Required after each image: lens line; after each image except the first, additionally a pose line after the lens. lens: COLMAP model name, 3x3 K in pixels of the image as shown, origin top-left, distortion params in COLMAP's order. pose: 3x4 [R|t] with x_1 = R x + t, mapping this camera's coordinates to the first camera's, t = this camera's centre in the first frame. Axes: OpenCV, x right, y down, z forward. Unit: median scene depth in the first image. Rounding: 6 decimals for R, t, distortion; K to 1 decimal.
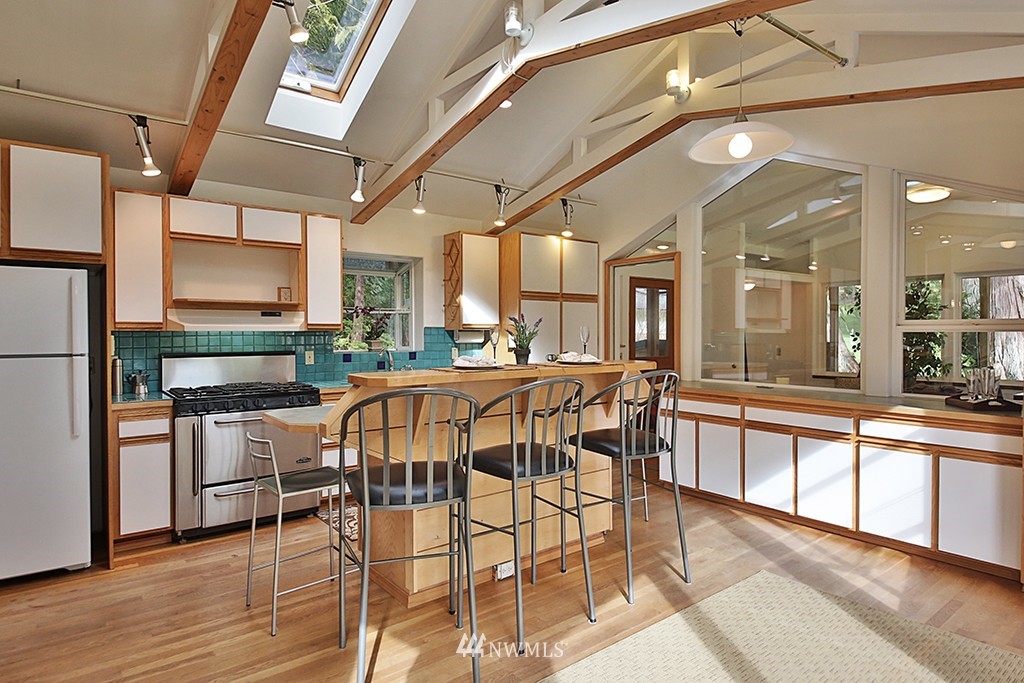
lens RADIAL K [[573.1, 0, 512.0], [0, 573.1, 339.7], [0, 0, 1]] dist [-0.000120, -0.000004]
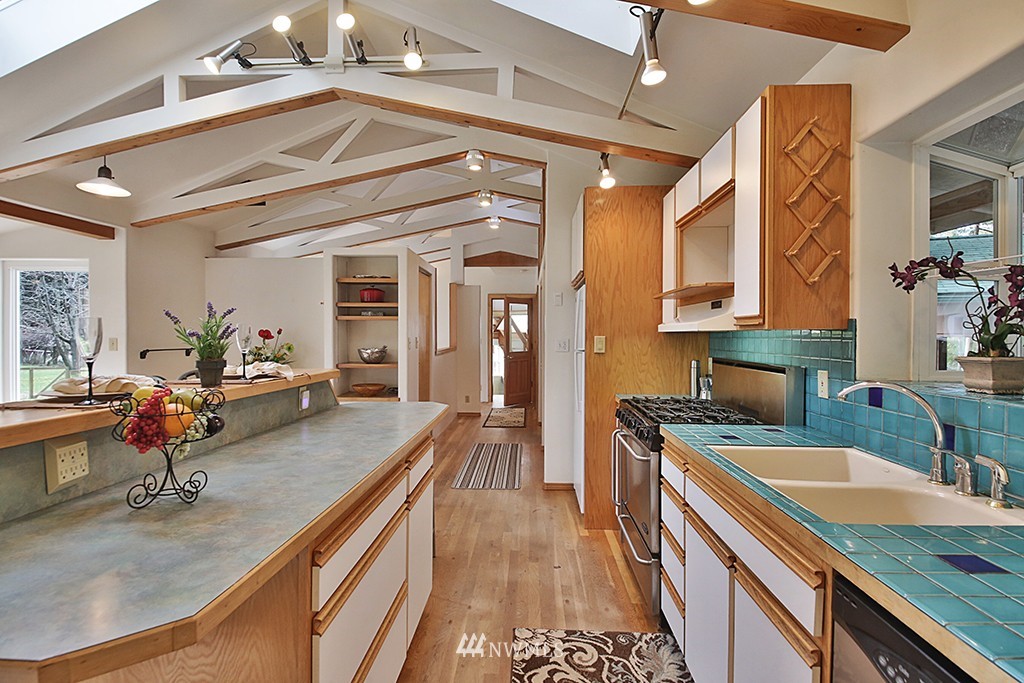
lens RADIAL K [[504.3, 0, 510.3], [0, 504.3, 339.4], [0, 0, 1]] dist [0.000438, 0.000023]
pose [[-0.644288, 0.006103, -0.764759, 0.220373], [-0.007312, 0.999873, 0.014139, -0.014825], [0.764748, 0.014702, -0.644161, 1.560316]]
